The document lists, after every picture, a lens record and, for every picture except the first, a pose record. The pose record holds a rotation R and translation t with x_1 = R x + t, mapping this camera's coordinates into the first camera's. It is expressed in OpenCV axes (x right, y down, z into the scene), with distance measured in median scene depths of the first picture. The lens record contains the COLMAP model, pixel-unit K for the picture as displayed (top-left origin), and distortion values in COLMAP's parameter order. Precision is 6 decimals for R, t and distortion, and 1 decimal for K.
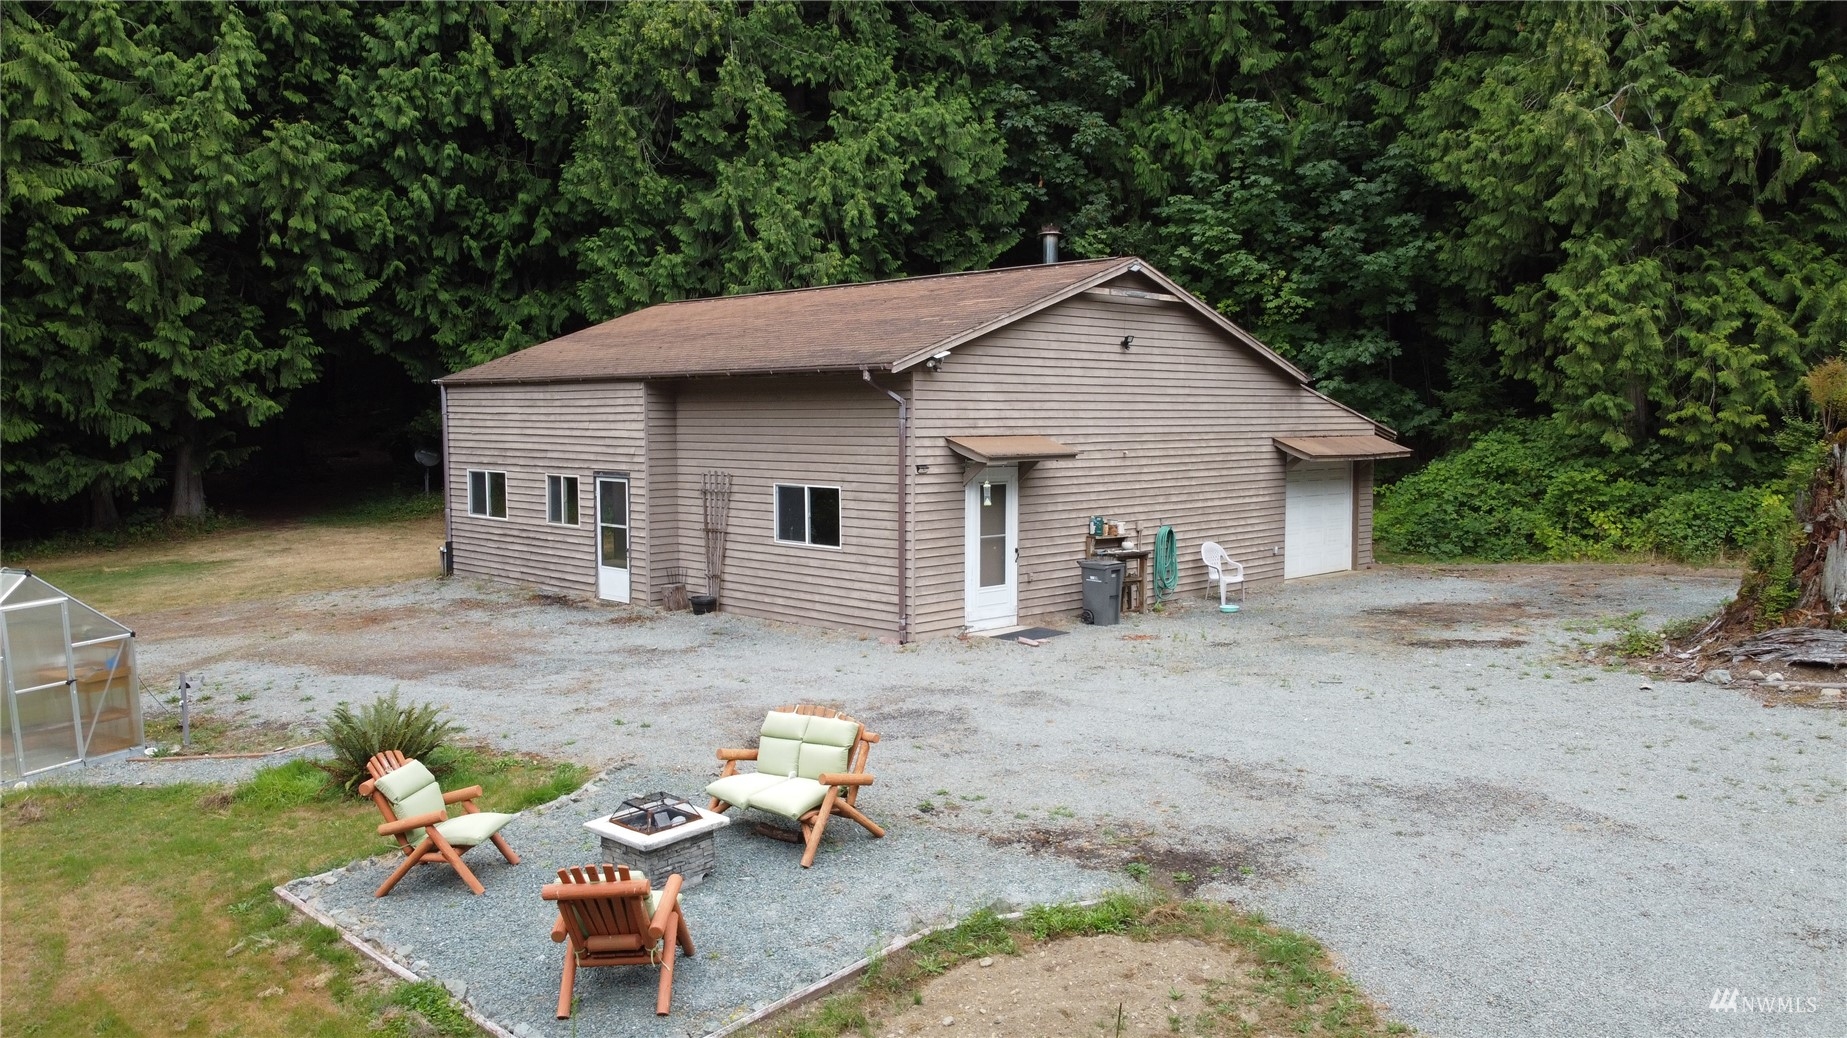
lens RADIAL K [[1400.2, 0, 930.2], [0, 1400.2, 520.3], [0, 0, 1]] dist [0.001251, -0.003924]
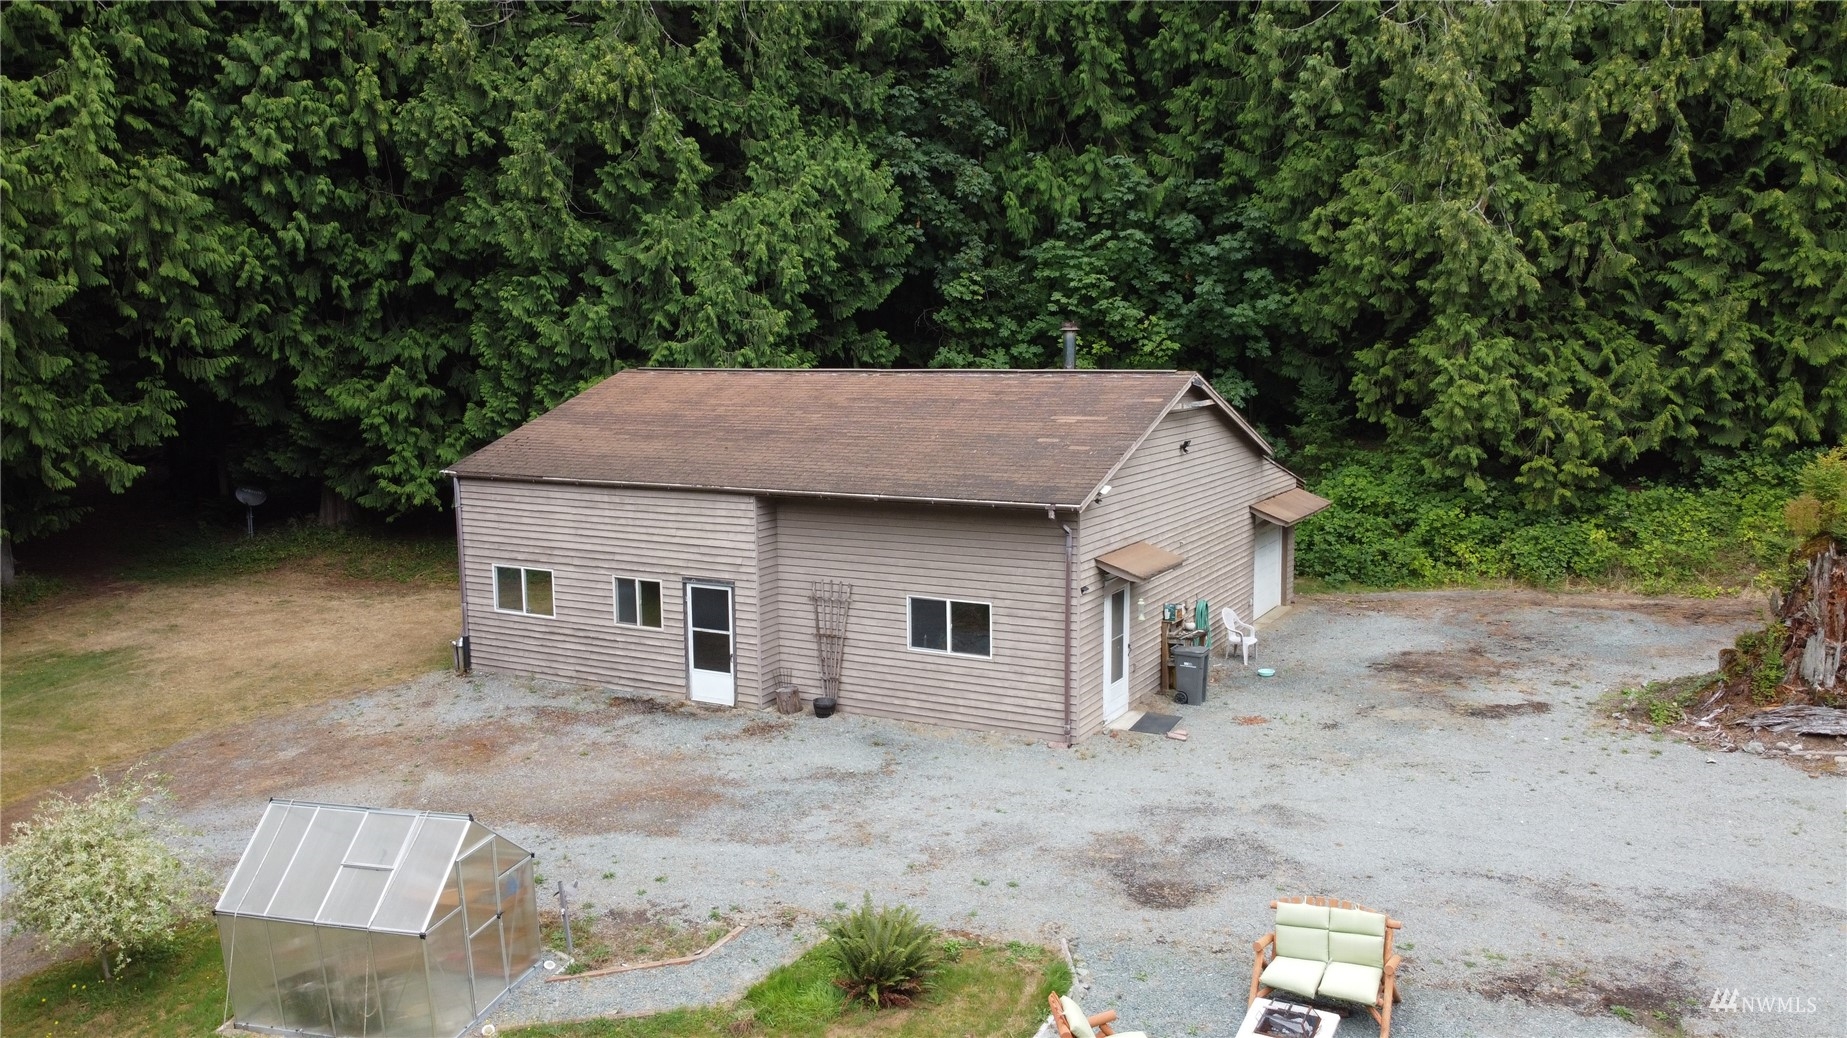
lens RADIAL K [[1394.4, 0, 929.9], [0, 1394.4, 522.7], [0, 0, 1]] dist [0.013203, -0.032496]
pose [[0.959573, -0.044541, 0.277913, -0.253026], [0.029279, 0.997839, 0.058829, -0.093831], [-0.279933, -0.048314, 0.958803, -0.015101]]
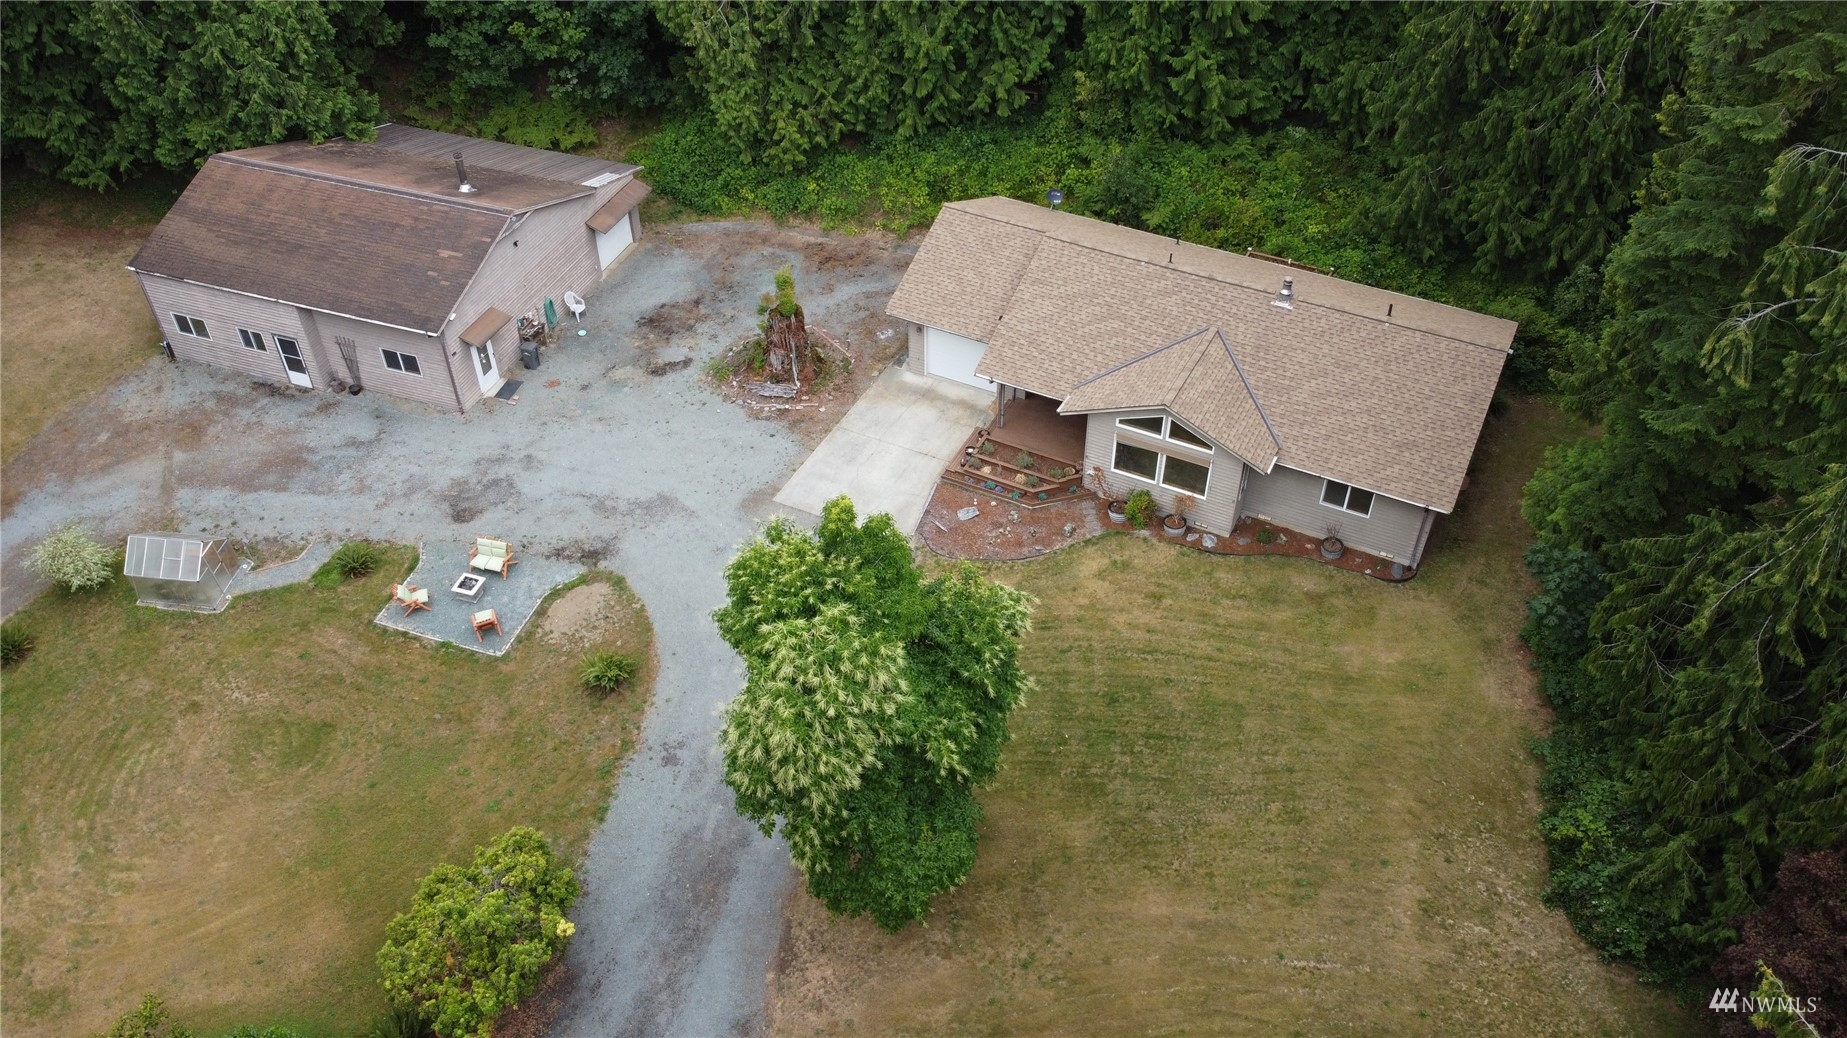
lens RADIAL K [[1394.4, 0, 929.9], [0, 1394.4, 522.7], [0, 0, 1]] dist [0.013203, -0.032496]
pose [[0.902789, -0.285470, 0.321682, -0.075046], [0.033599, 0.792478, 0.608974, -0.763840], [-0.428769, -0.538967, 0.725032, -0.794342]]
